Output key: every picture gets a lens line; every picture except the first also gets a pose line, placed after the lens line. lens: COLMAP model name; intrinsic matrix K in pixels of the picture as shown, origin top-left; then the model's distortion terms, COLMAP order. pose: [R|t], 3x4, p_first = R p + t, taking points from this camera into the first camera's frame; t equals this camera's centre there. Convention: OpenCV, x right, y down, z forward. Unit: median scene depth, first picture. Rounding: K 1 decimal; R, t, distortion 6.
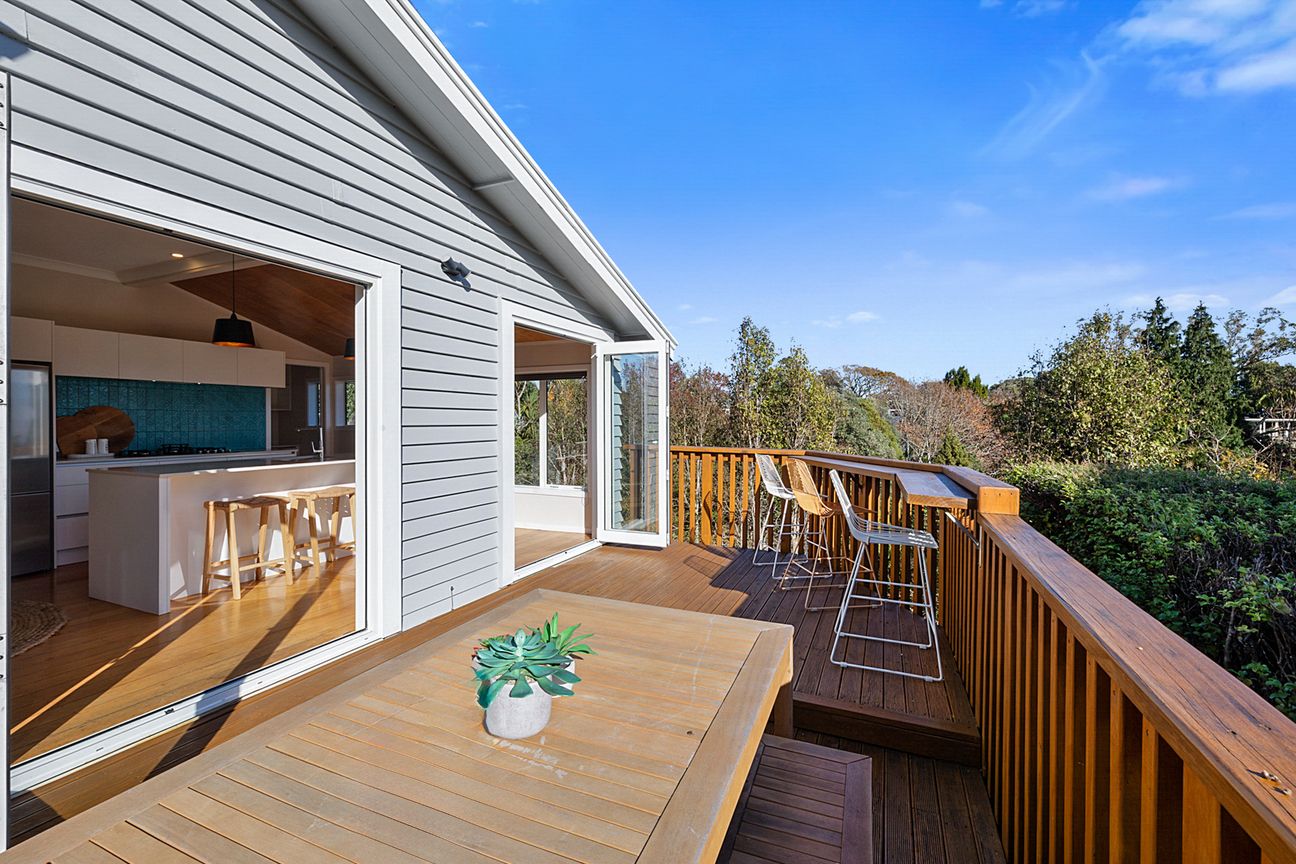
lens RADIAL K [[555.8, 0, 633.7], [0, 555.8, 428.1], [0, 0, 1]] dist [-0.000226, 0.000074]
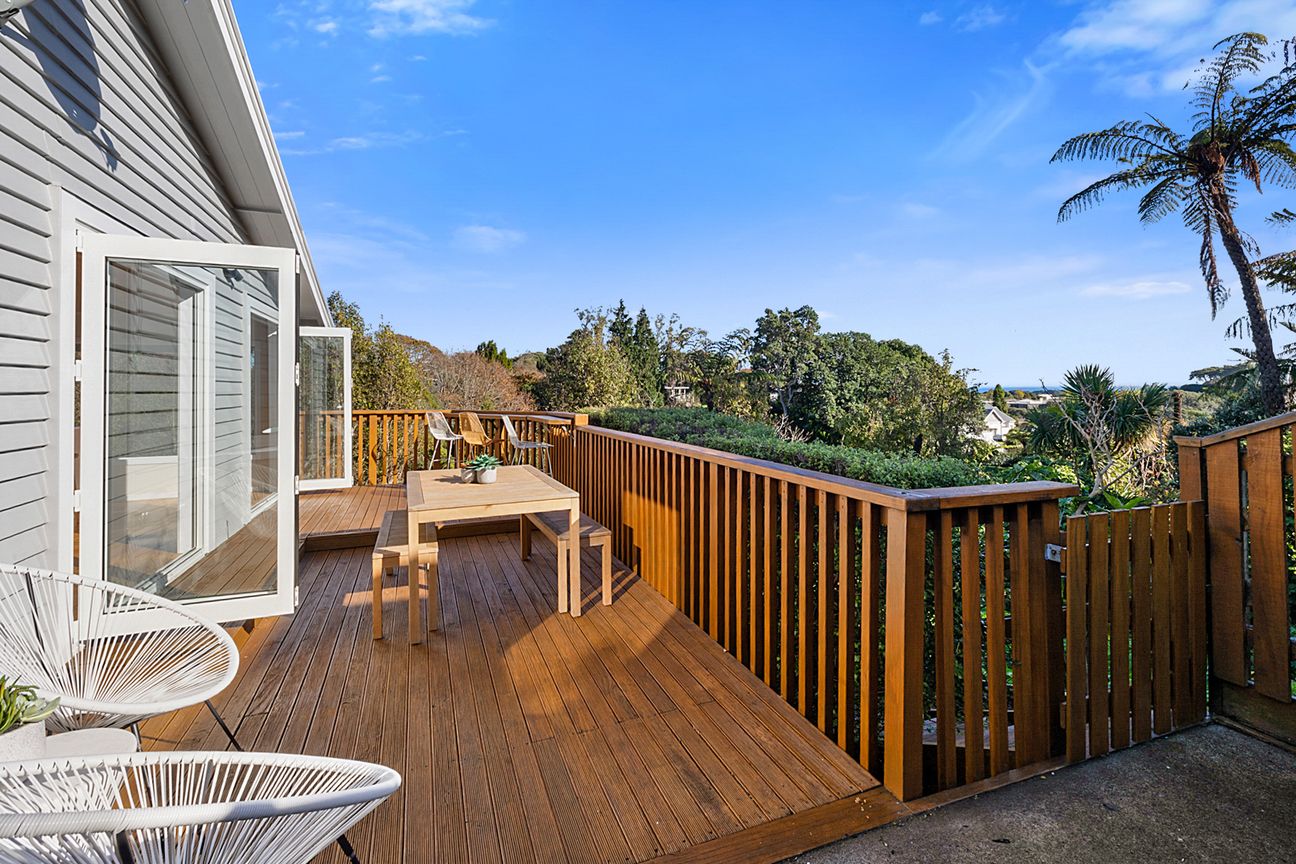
lens RADIAL K [[580.4, 0, 659.5], [0, 580.4, 385.5], [0, 0, 1]] dist [-0.001005, -0.000261]
pose [[0.681719, -0.001305, 0.731613, -0.064570], [0.016975, 0.999757, -0.014035, 0.001092], [-0.731417, 0.021987, 0.681576, -0.066636]]
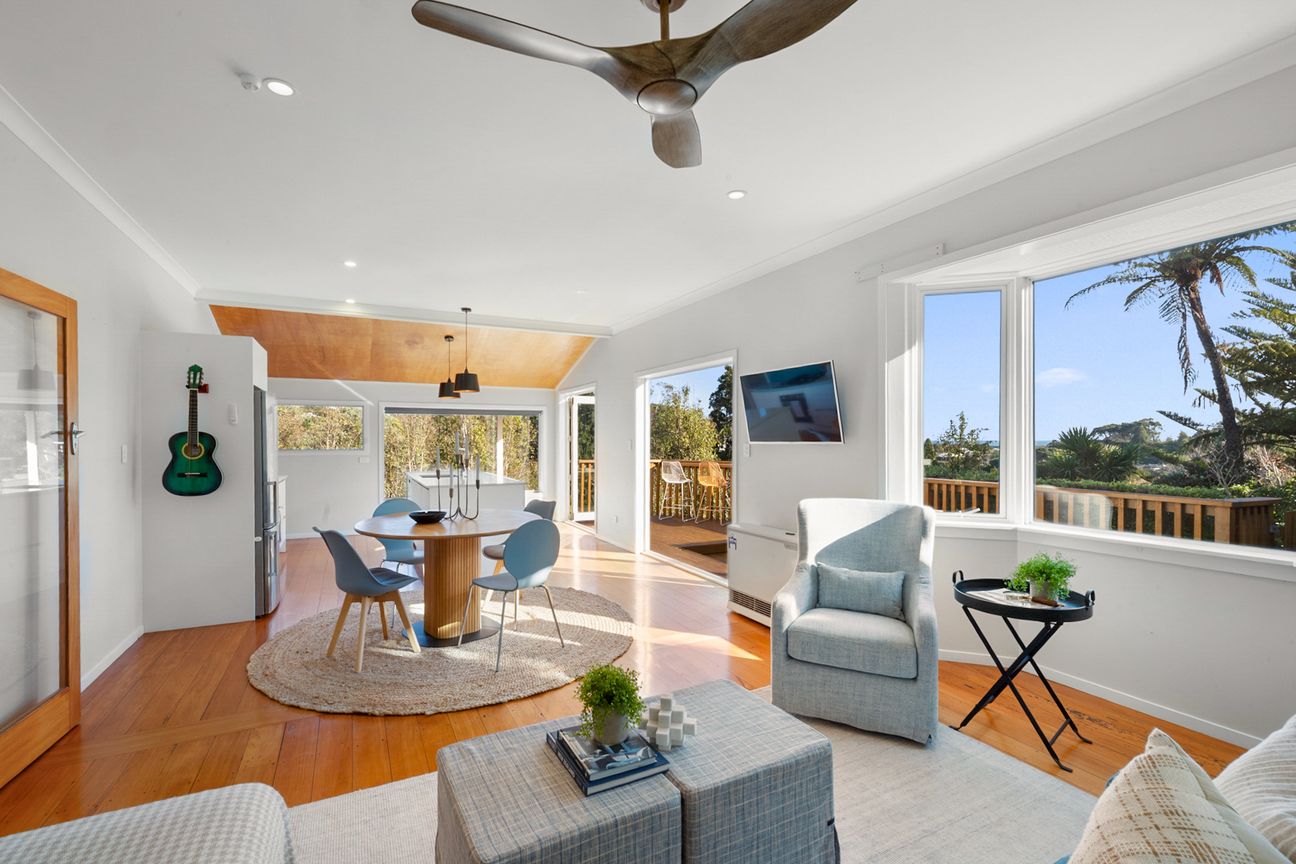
lens RADIAL K [[572.1, 0, 638.2], [0, 572.1, 441.1], [0, 0, 1]] dist [0.000332, -0.000144]
pose [[0.627396, -0.001035, 0.778700, -0.184057], [0.008344, 0.999951, -0.005394, -0.002002], [-0.778656, 0.009882, 0.627373, -0.024409]]
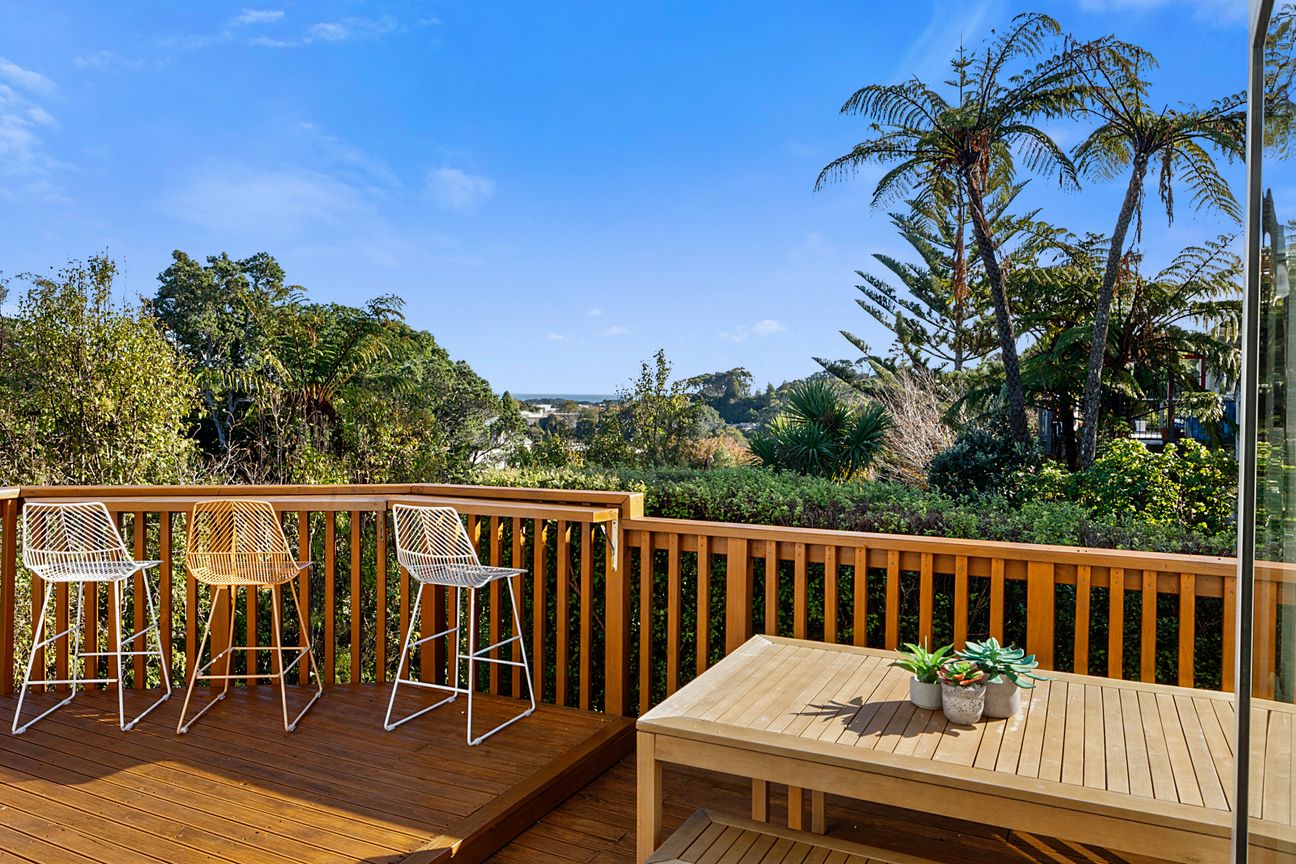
lens RADIAL K [[923.1, 0, 643.7], [0, 923.1, 416.2], [0, 0, 1]] dist [-0.000195, -0.004287]
pose [[0.050688, -0.024468, 0.998415, -0.074155], [0.007163, 0.999683, 0.024135, -0.006051], [-0.998689, 0.005928, 0.050847, 0.055520]]
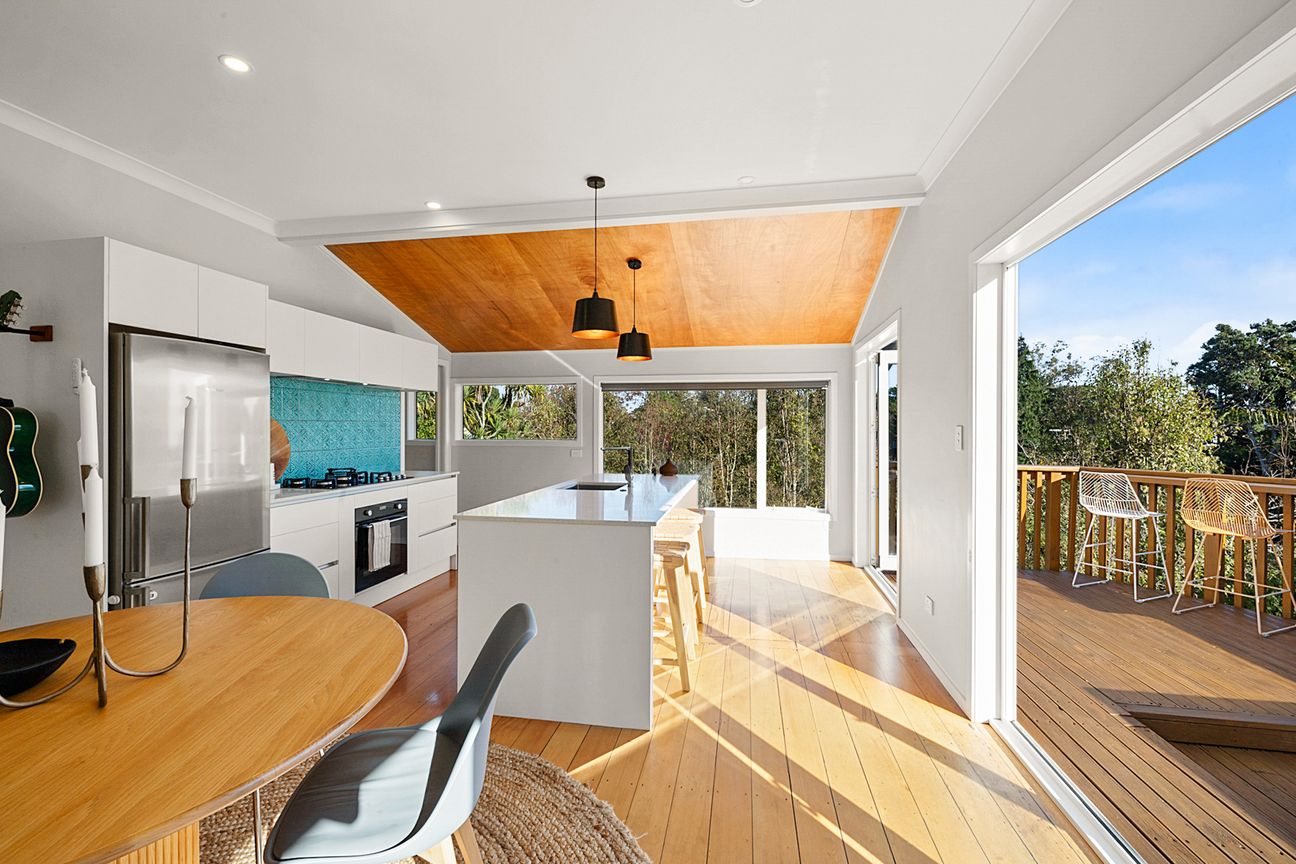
lens RADIAL K [[552.9, 0, 648.0], [0, 552.9, 426.7], [0, 0, 1]] dist [0.001443, 0.000238]
pose [[0.969329, 0.005073, 0.245714, -0.098908], [-0.001049, 0.999863, -0.016505, -0.002053], [-0.245764, 0.015741, 0.969202, 0.033786]]
